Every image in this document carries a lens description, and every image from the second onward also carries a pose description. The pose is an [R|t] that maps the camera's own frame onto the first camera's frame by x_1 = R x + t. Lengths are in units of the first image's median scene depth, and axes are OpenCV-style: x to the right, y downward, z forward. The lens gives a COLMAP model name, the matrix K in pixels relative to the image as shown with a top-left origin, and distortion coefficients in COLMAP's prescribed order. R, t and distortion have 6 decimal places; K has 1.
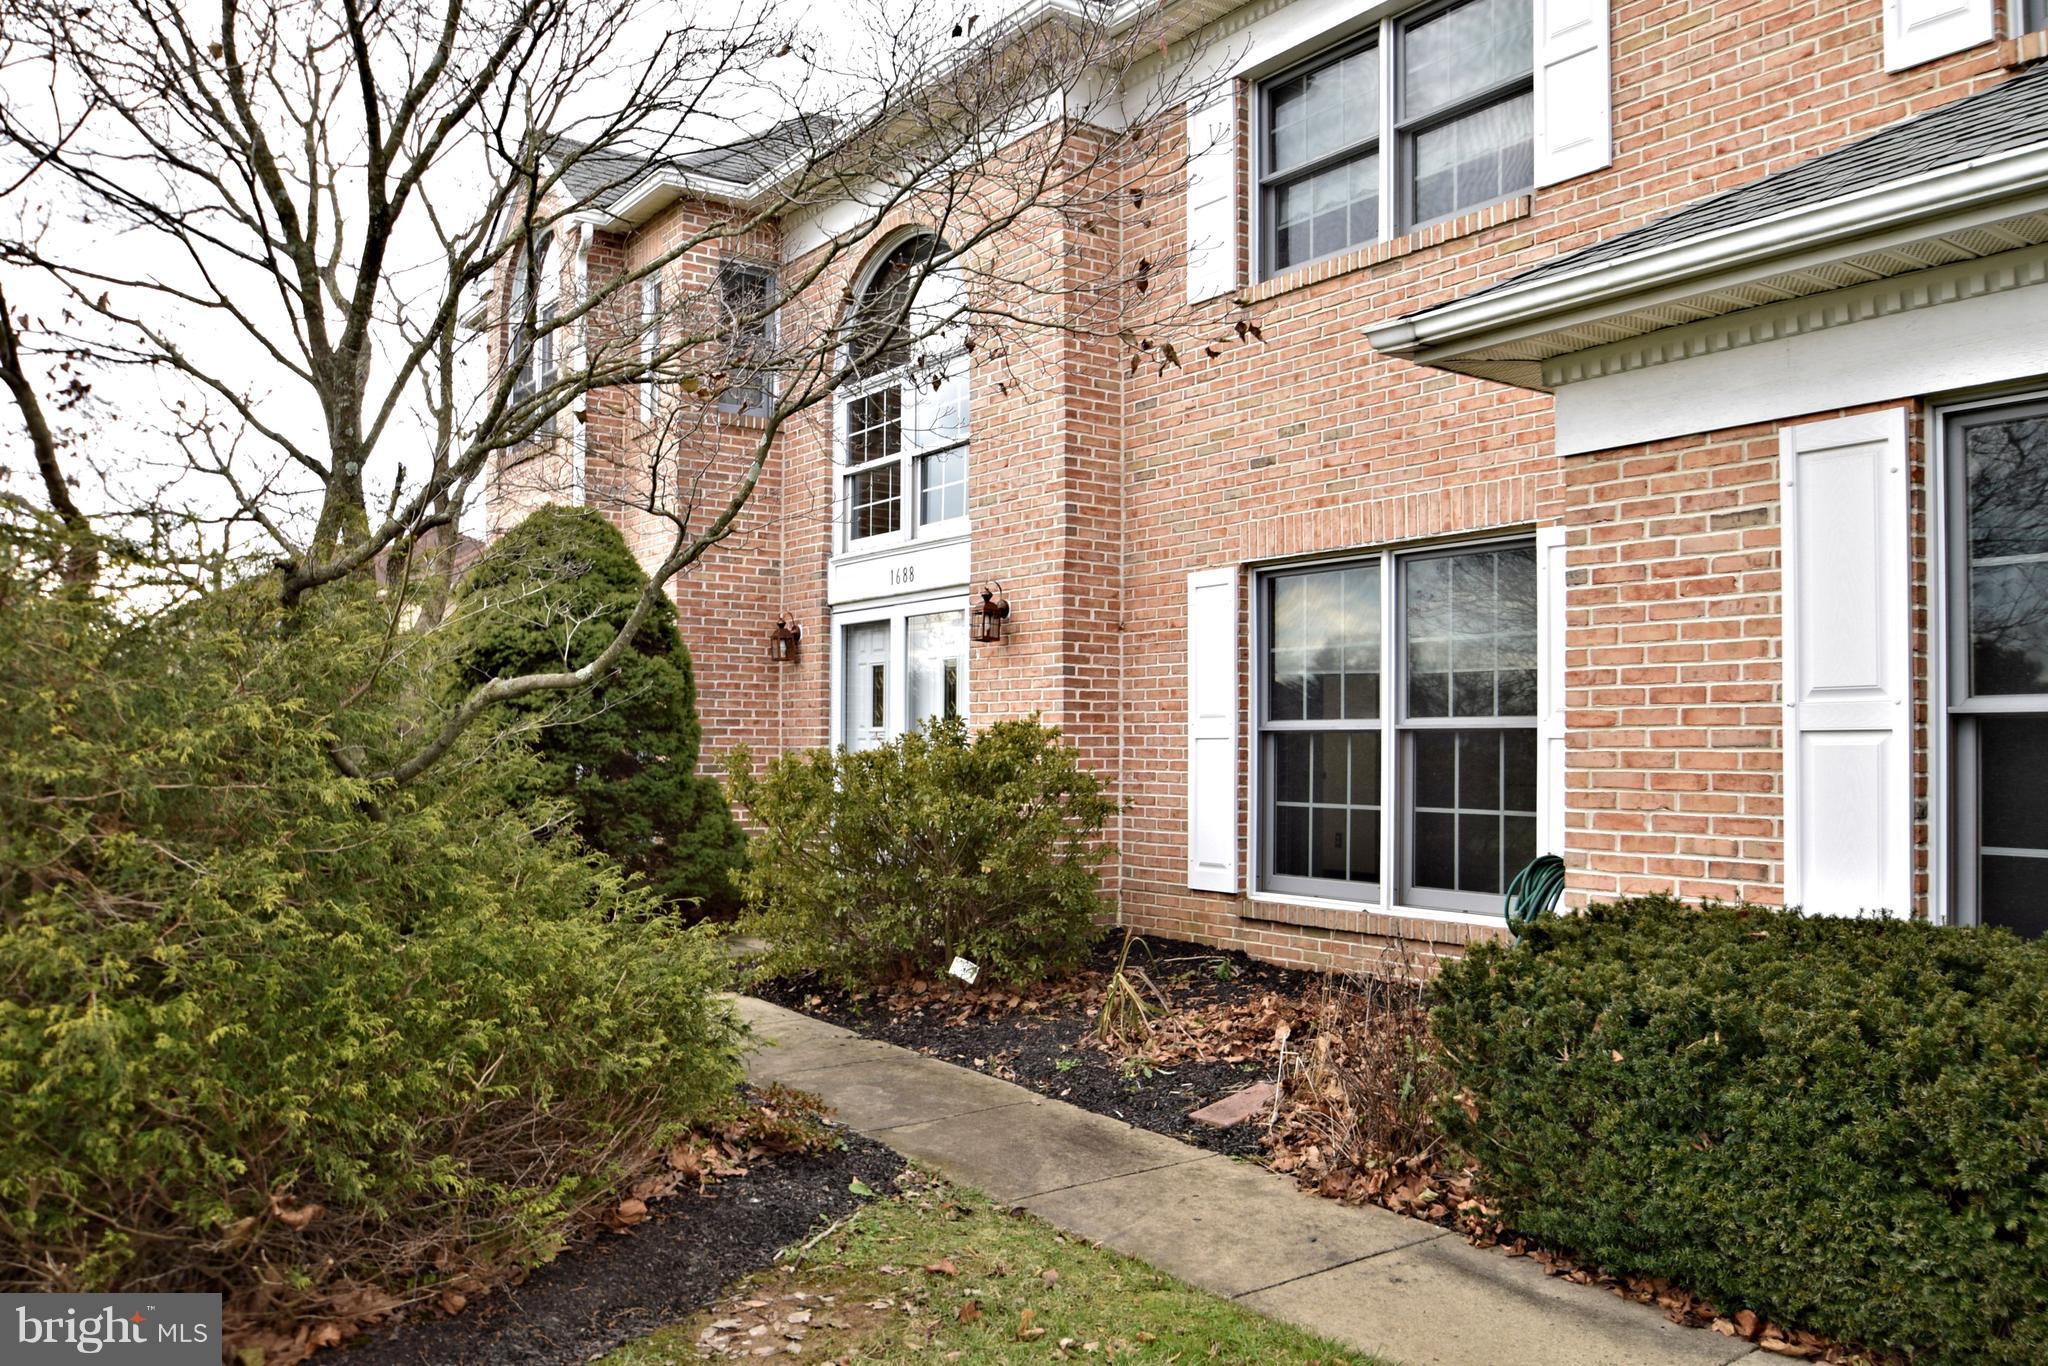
lens RADIAL K [[1560.8, 0, 972.5], [0, 1560.8, 727.0], [0, 0, 1]] dist [-0.043518, 0.000206]
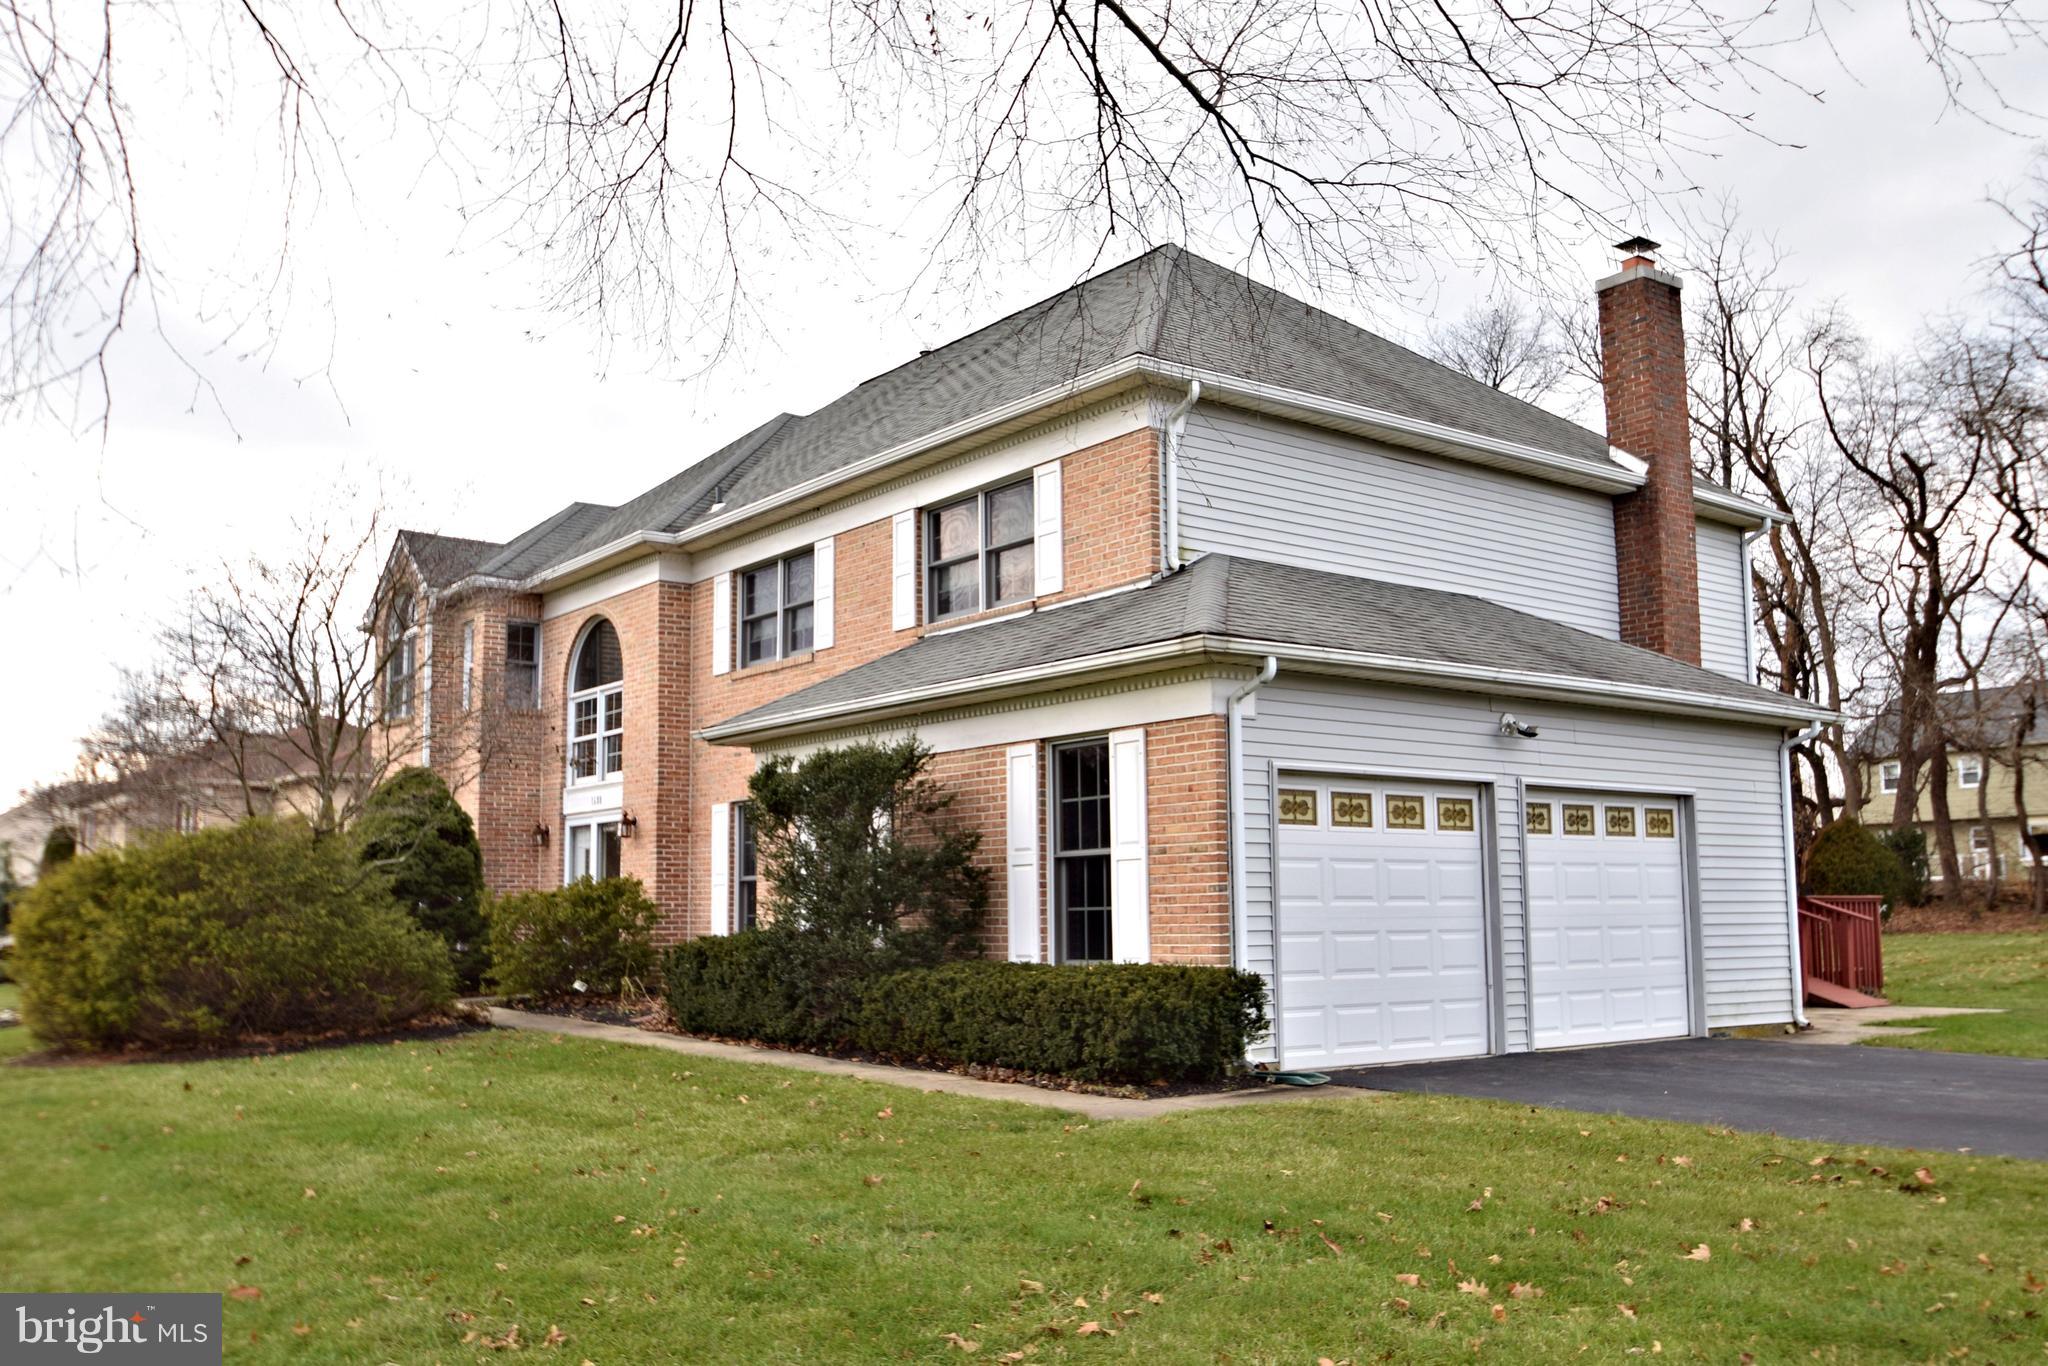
lens RADIAL K [[1890.9, 0, 1025.7], [0, 1890.9, 724.9], [0, 0, 1]] dist [-0.083519, 0.007489]
pose [[0.999339, -0.006839, 0.035698, 0.480716], [0.010140, 0.995601, -0.093141, 0.033597], [-0.034904, 0.093442, 0.995013, -1.564175]]
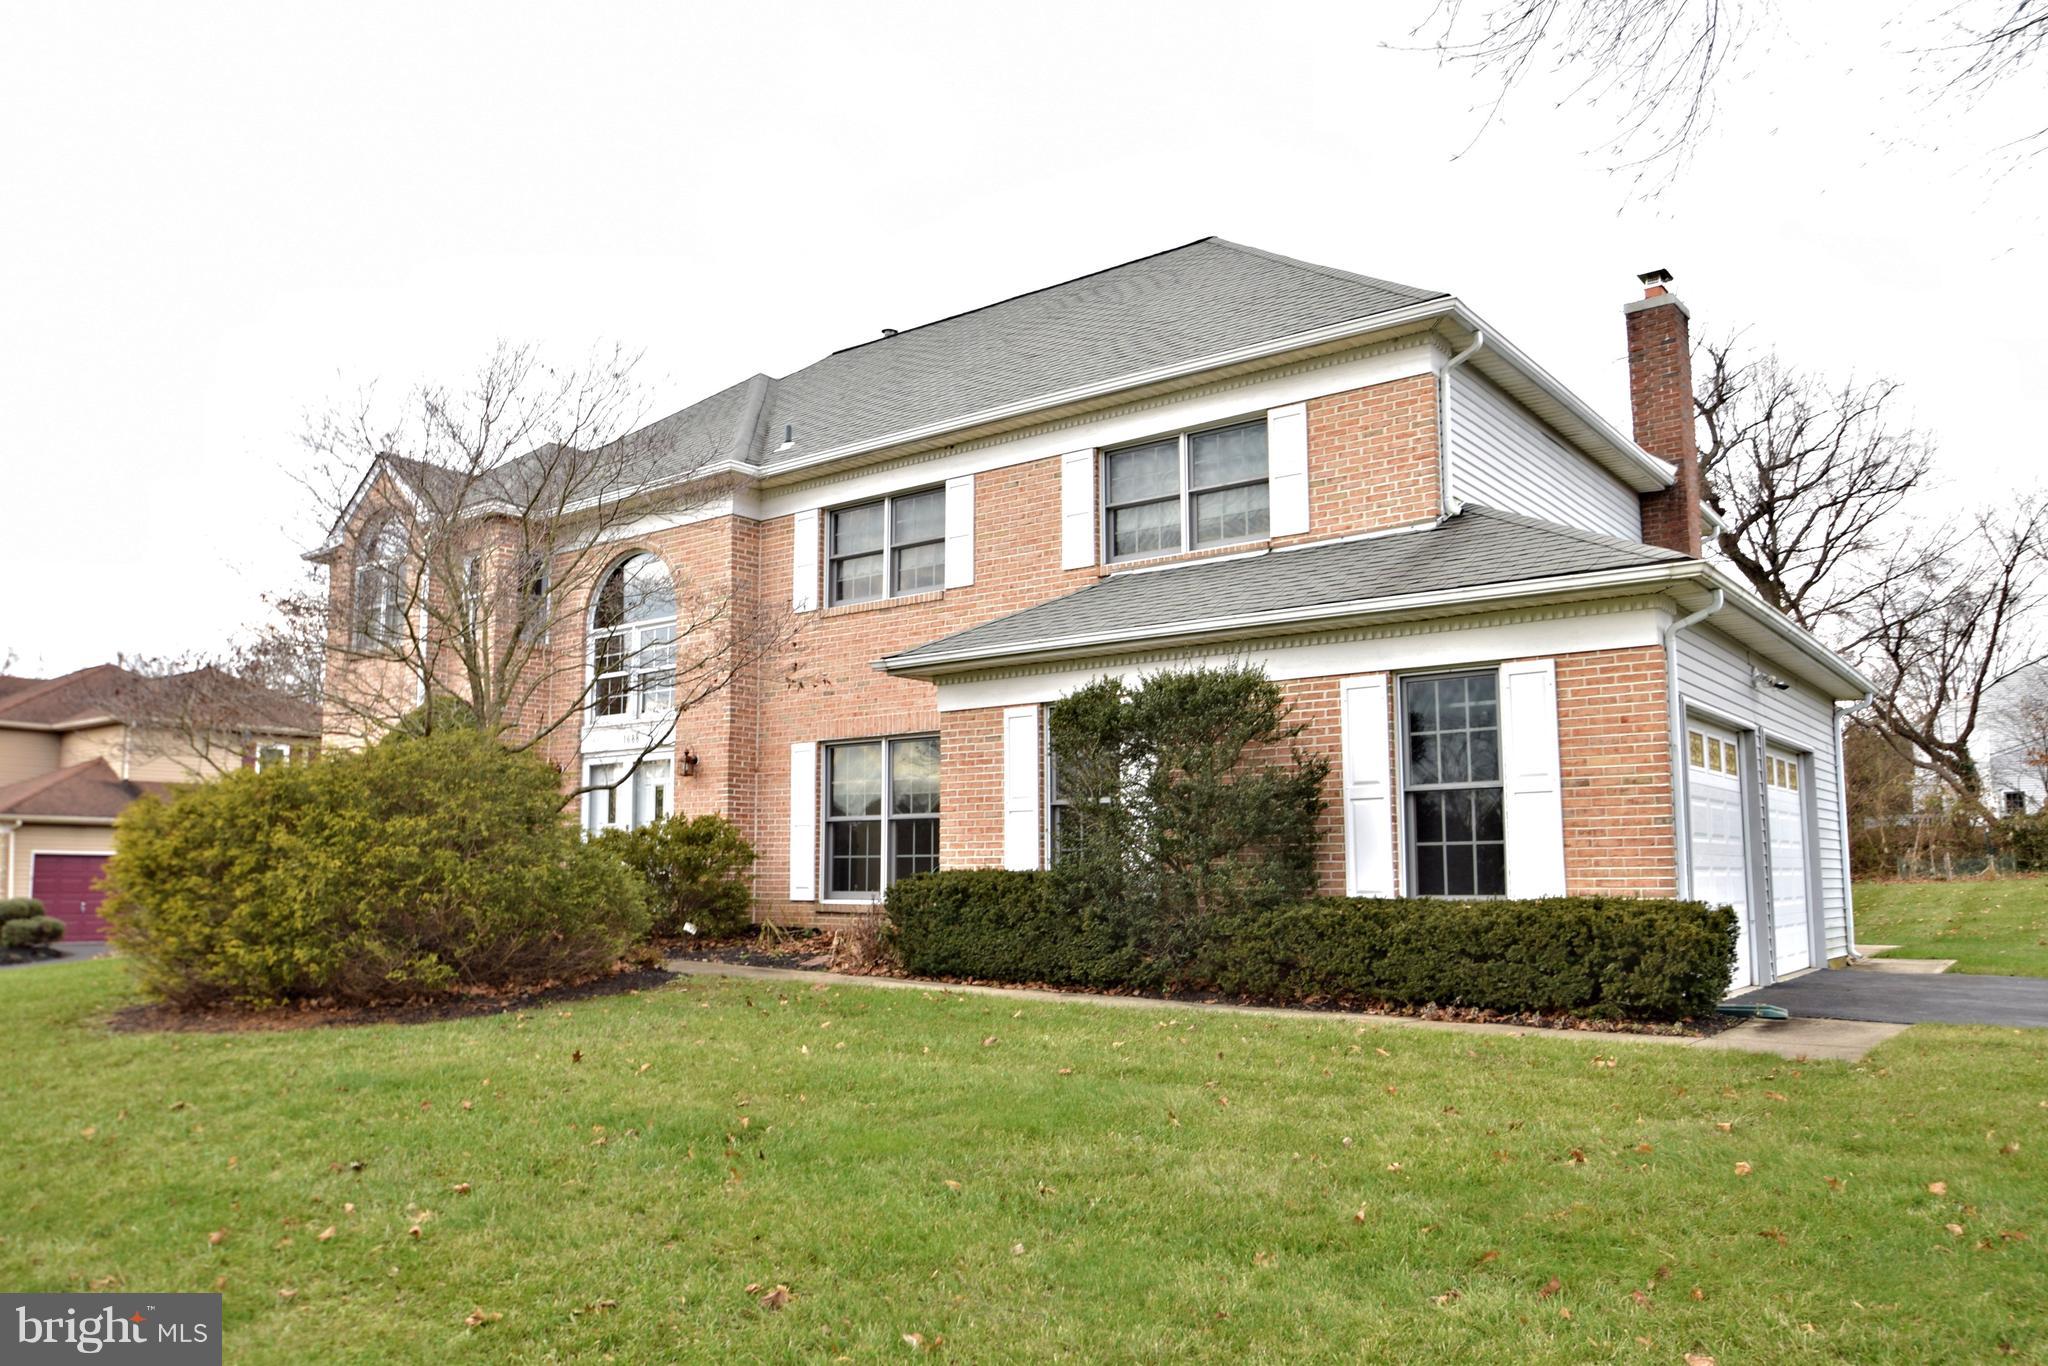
lens RADIAL K [[1532.0, 0, 1020.2], [0, 1532.0, 726.7], [0, 0, 1]] dist [-0.073665, 0.038502]
pose [[0.951605, 0.025938, 0.306228, -0.195931], [0.001354, 0.996069, -0.088575, 0.057154], [-0.307322, 0.084703, 0.947828, -1.016716]]
